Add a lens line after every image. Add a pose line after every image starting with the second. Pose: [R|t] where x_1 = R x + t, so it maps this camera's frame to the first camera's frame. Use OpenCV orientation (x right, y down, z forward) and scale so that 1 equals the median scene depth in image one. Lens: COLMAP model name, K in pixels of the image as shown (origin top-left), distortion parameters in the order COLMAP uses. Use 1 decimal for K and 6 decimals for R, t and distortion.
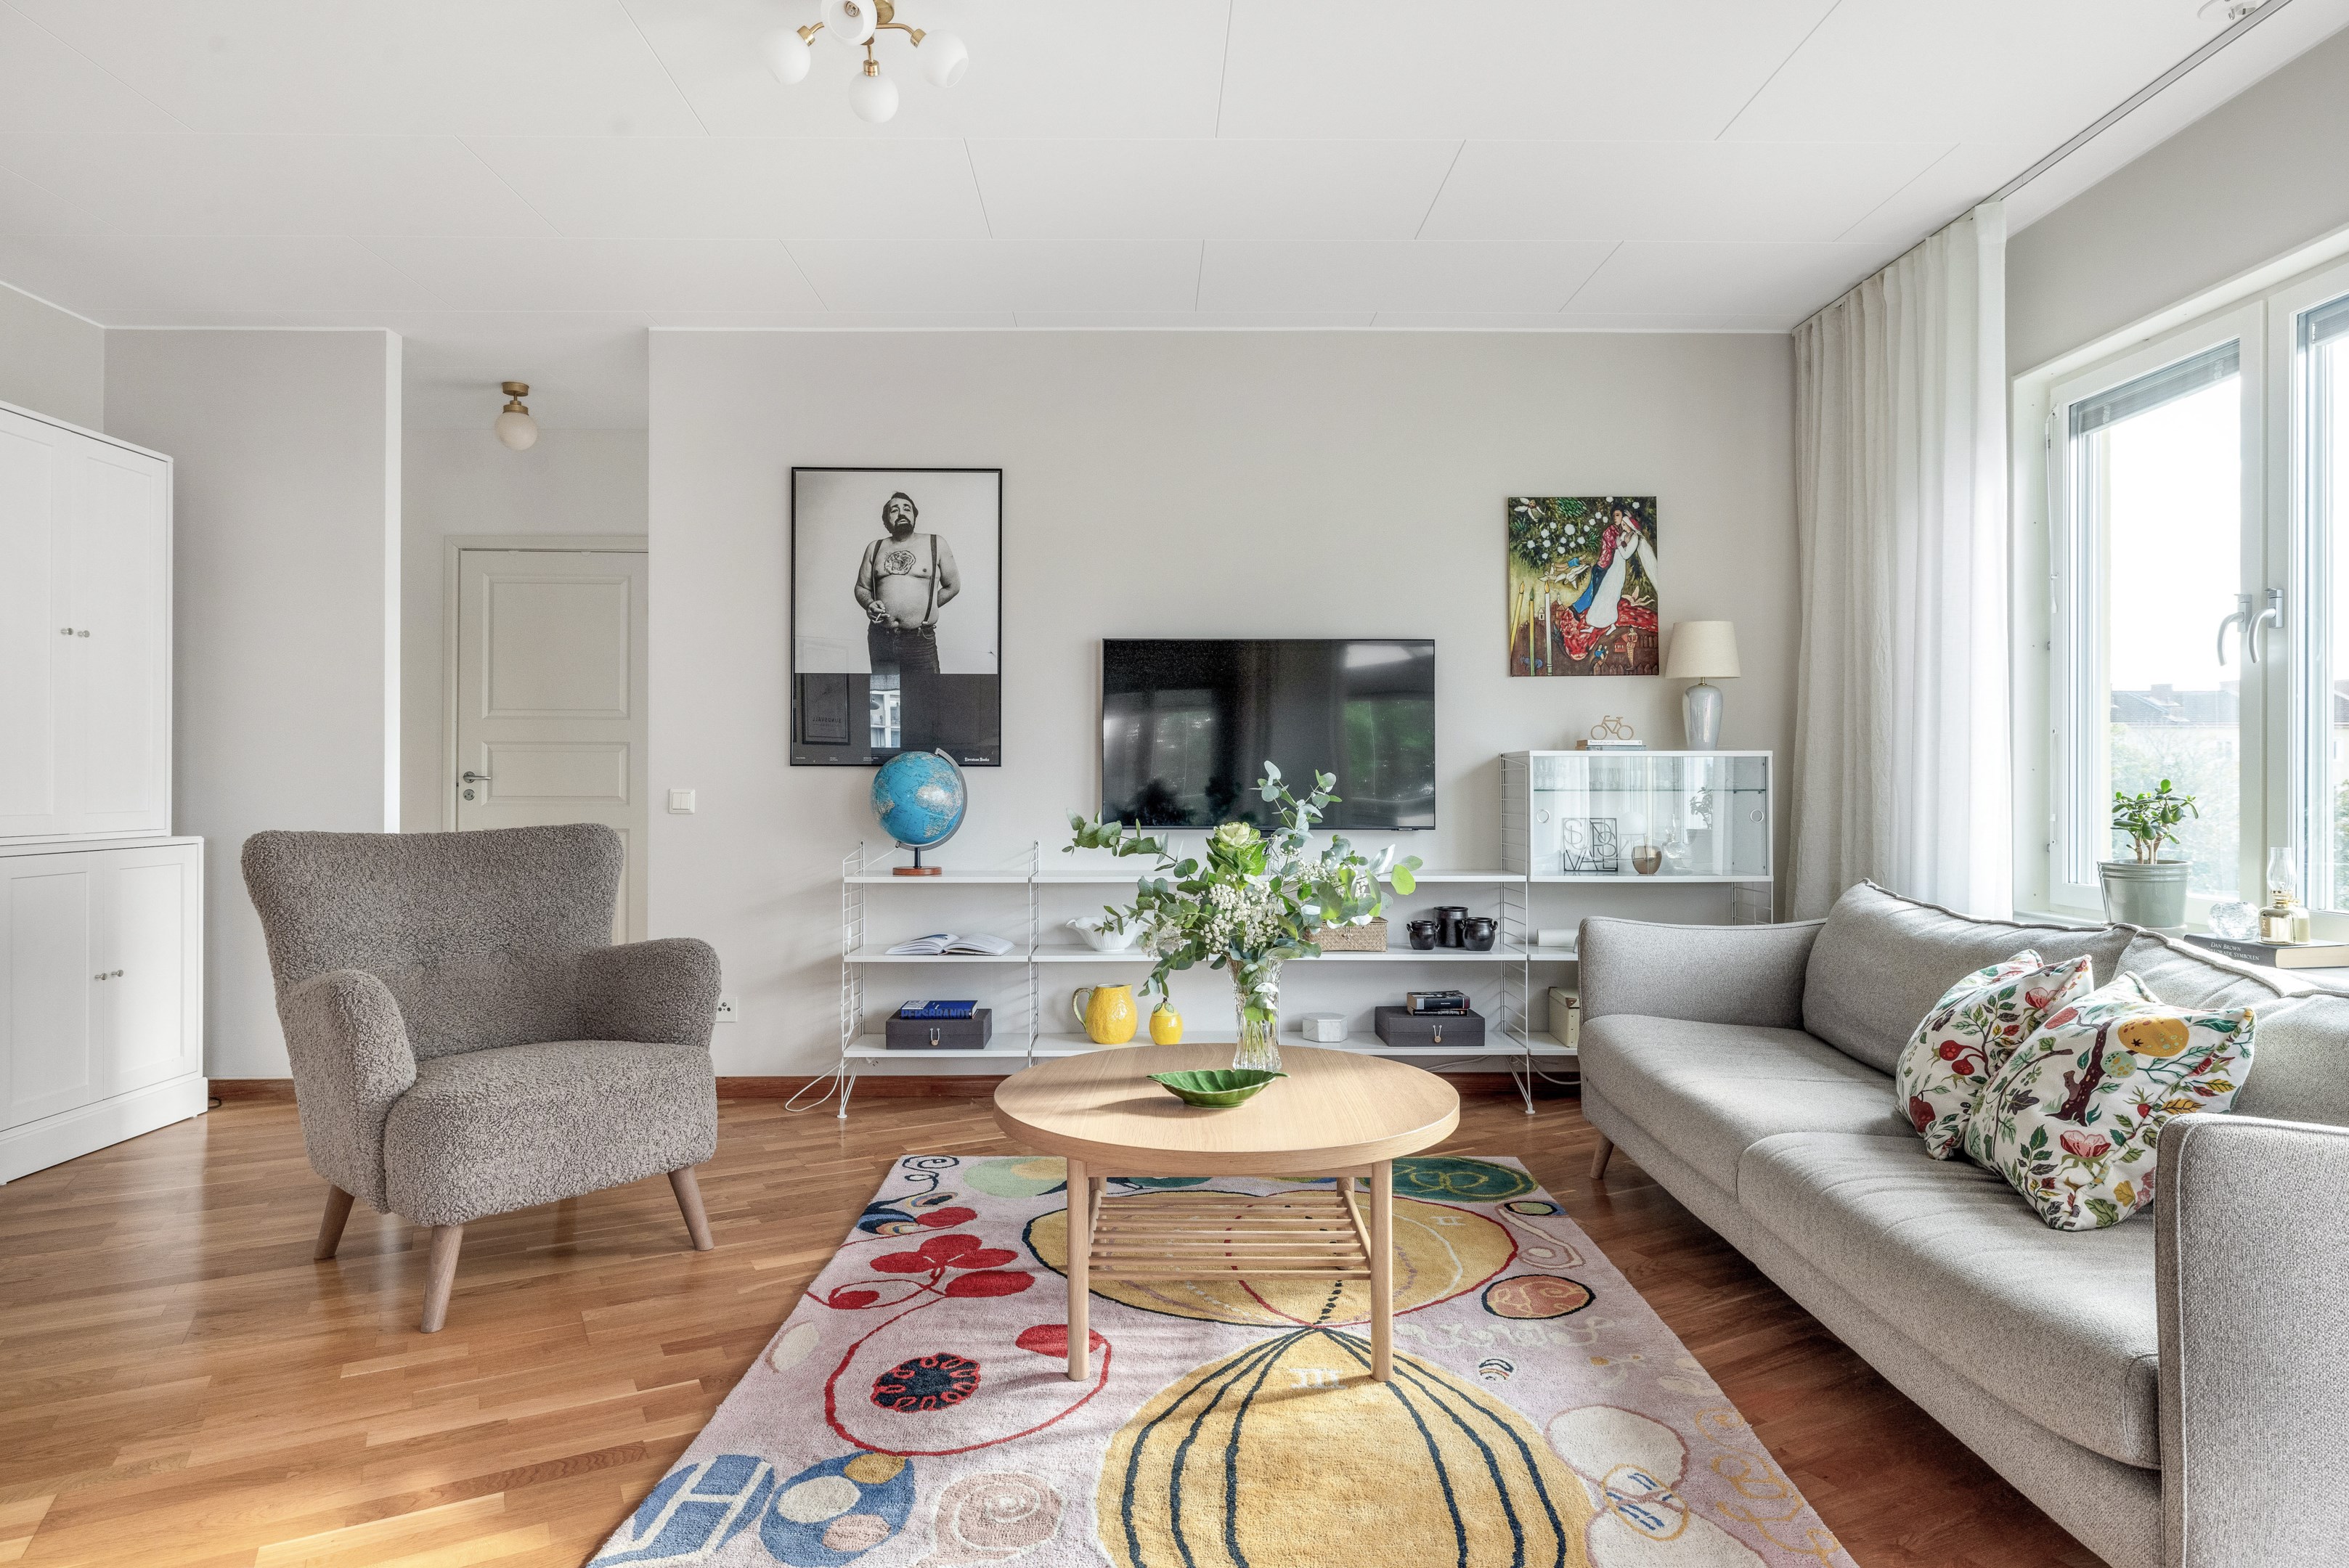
lens RADIAL K [[1341.4, 0, 1174.5], [0, 1341.4, 784.0], [0, 0, 1]] dist [0.005410, 0.001319]
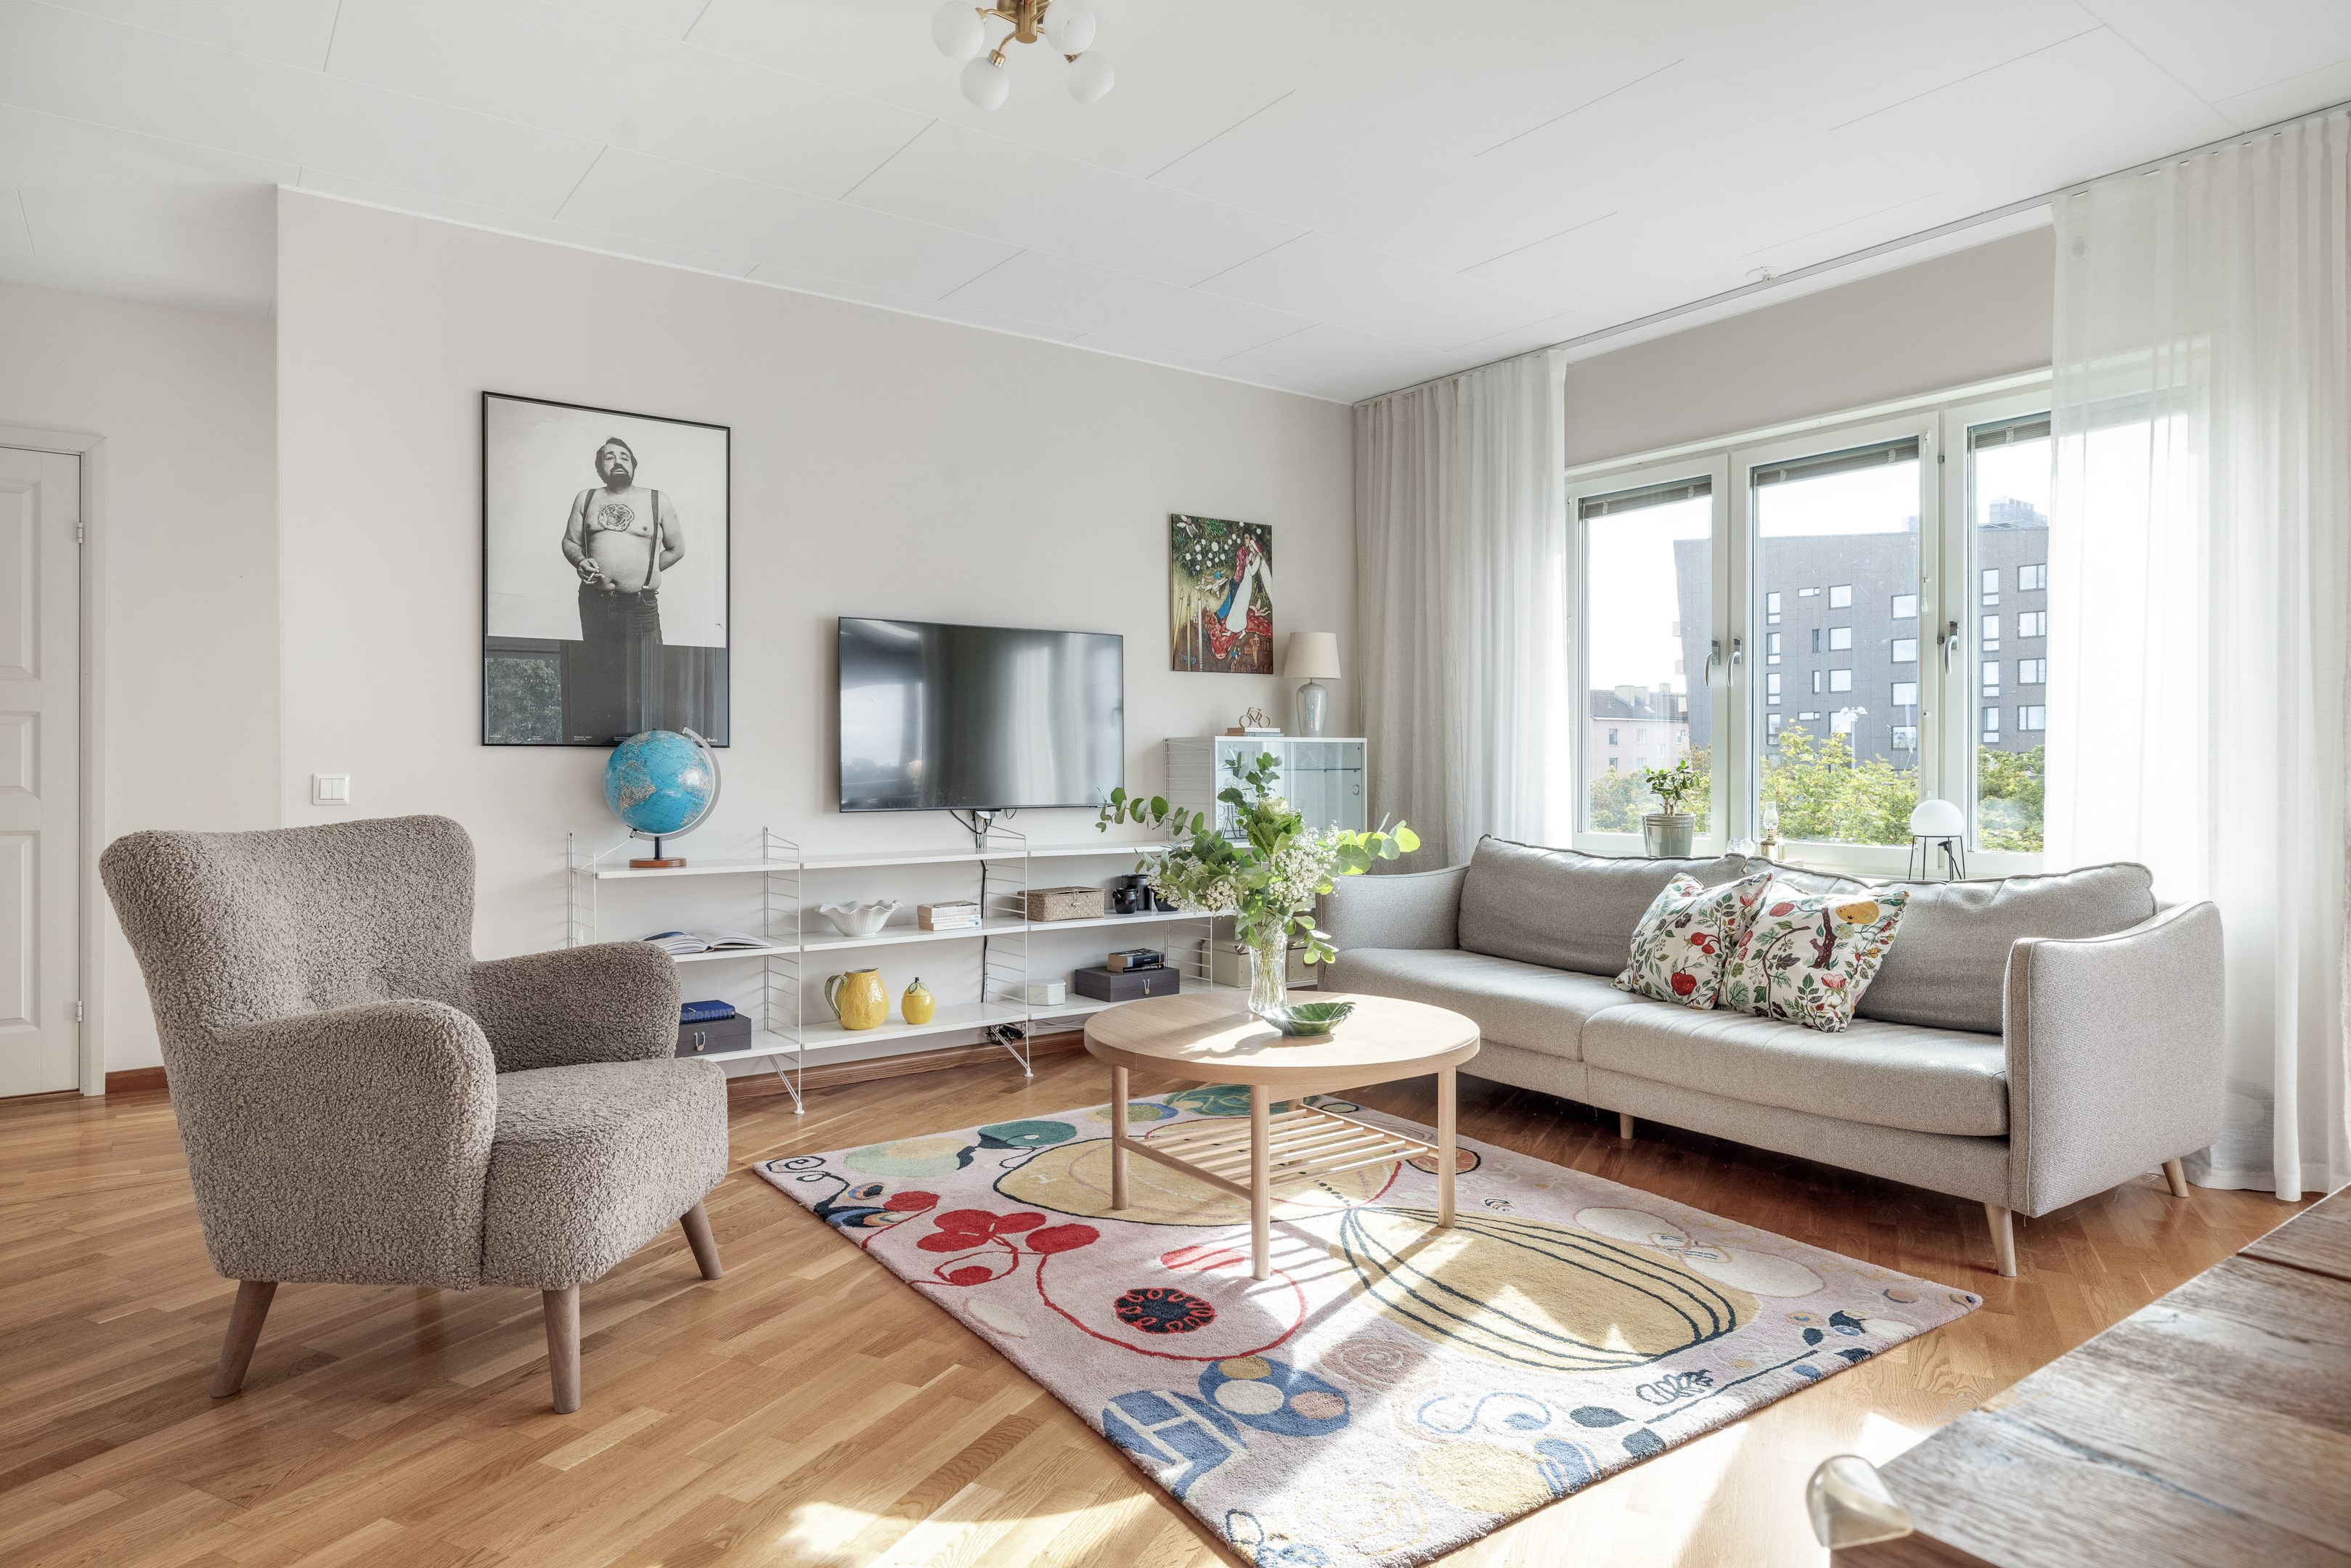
lens RADIAL K [[1378.7, 0, 1175.8], [0, 1378.7, 779.6], [0, 0, 1]] dist [-0.000871, 0.001274]
pose [[0.816091, -0.008818, 0.577856, -0.447823], [0.003651, 0.999942, 0.010103, 0.000593], [-0.577912, -0.006135, 0.816076, 0.042317]]
